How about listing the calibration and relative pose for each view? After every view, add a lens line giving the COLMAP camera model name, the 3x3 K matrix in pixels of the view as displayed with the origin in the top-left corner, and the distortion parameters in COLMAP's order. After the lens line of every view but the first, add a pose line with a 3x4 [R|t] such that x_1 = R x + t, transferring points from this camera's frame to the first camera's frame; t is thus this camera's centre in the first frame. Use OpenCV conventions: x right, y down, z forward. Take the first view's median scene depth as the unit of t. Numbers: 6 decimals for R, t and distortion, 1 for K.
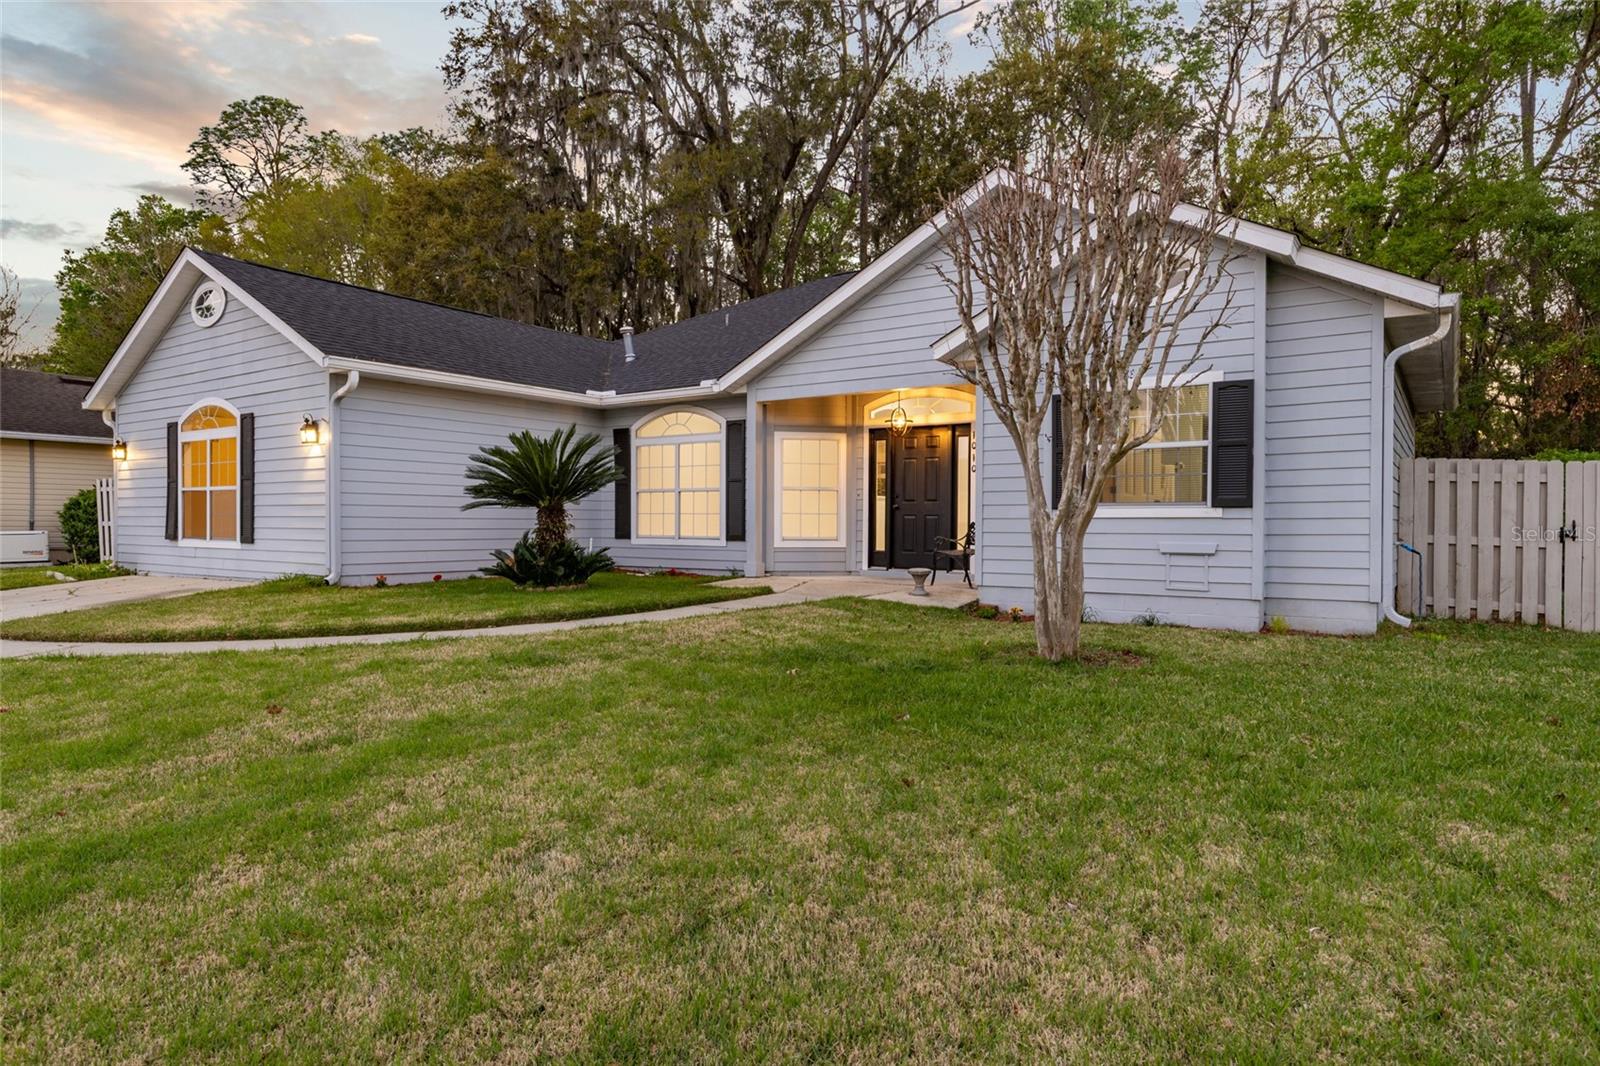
lens RADIAL K [[956.0, 0, 800.0], [0, 956.0, 533.0], [0, 0, 1]] dist [0.068017, 0.000296]
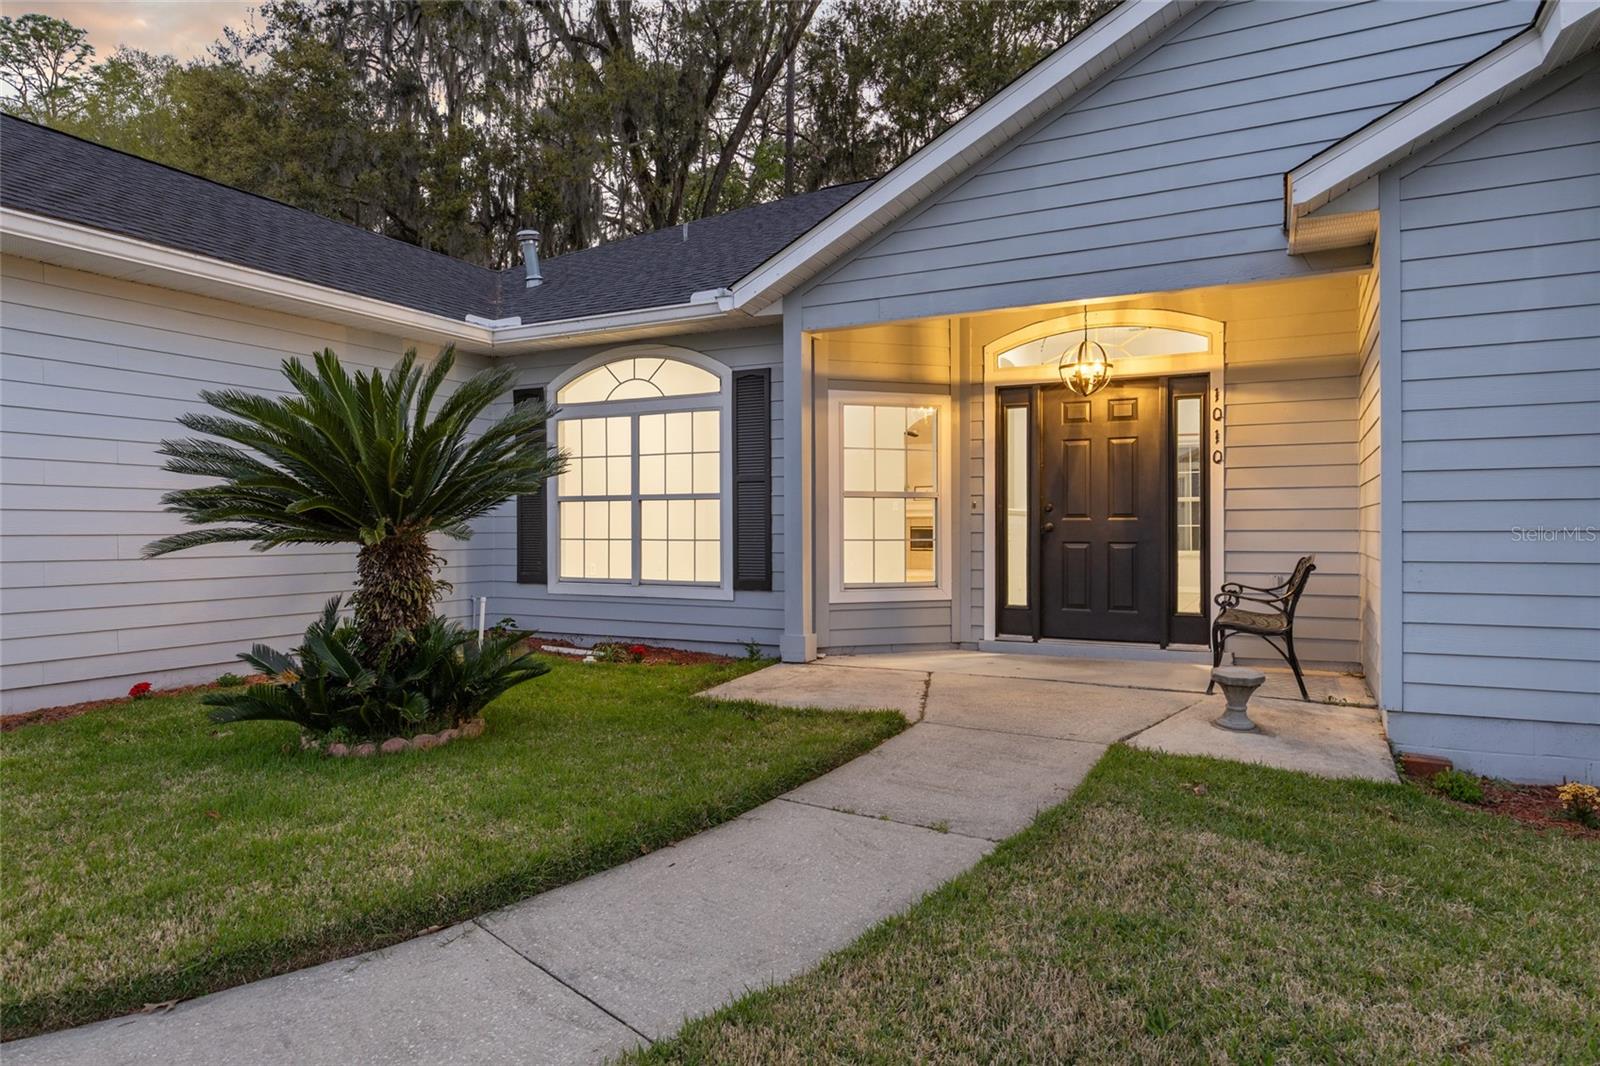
lens RADIAL K [[978.7, 0, 811.1], [0, 978.7, 525.2], [0, 0, 1]] dist [0.032220, 0.000329]
pose [[0.990363, -0.005967, 0.138370, -0.113742], [0.007603, 0.999907, -0.011297, -0.022852], [-0.138290, 0.012240, 0.990316, 0.451245]]
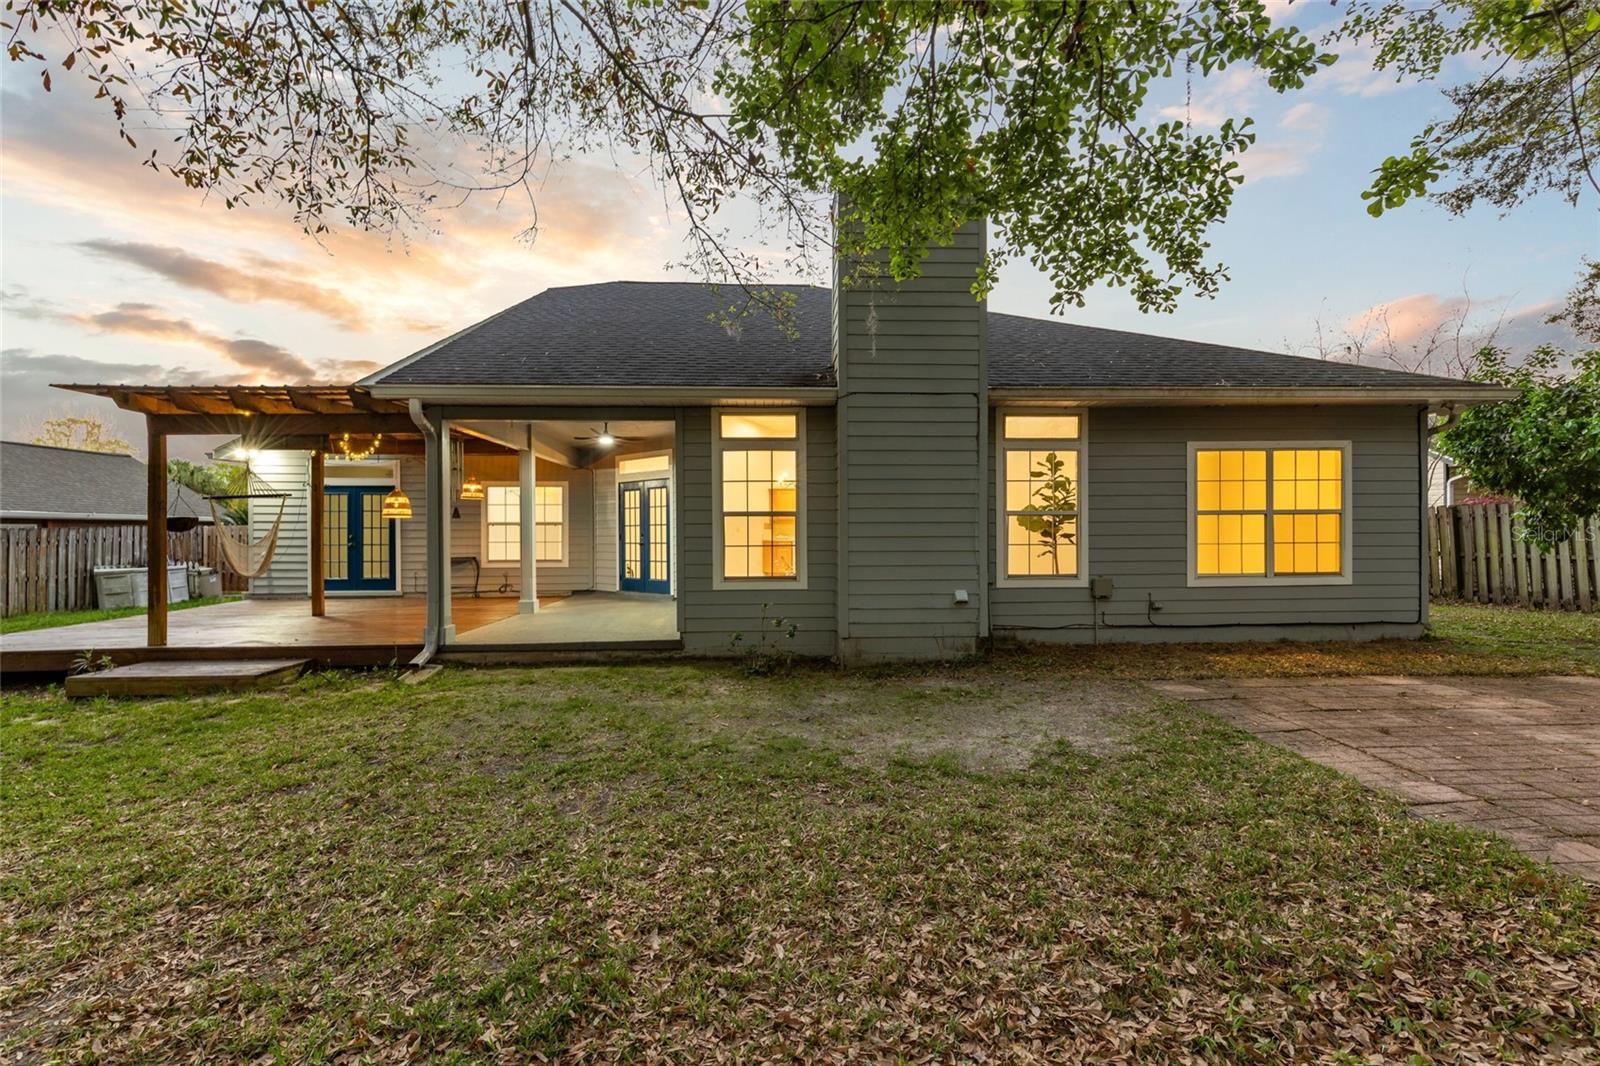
lens RADIAL K [[625.6, 0, 800.0], [0, 625.6, 533.0], [0, 0, 1]] dist [-0.001955, -0.000121]
pose [[0.813054, -0.006432, 0.582153, -0.767213], [0.015857, 0.999813, -0.011100, -0.030415], [-0.581973, 0.018256, 0.813003, 0.870875]]
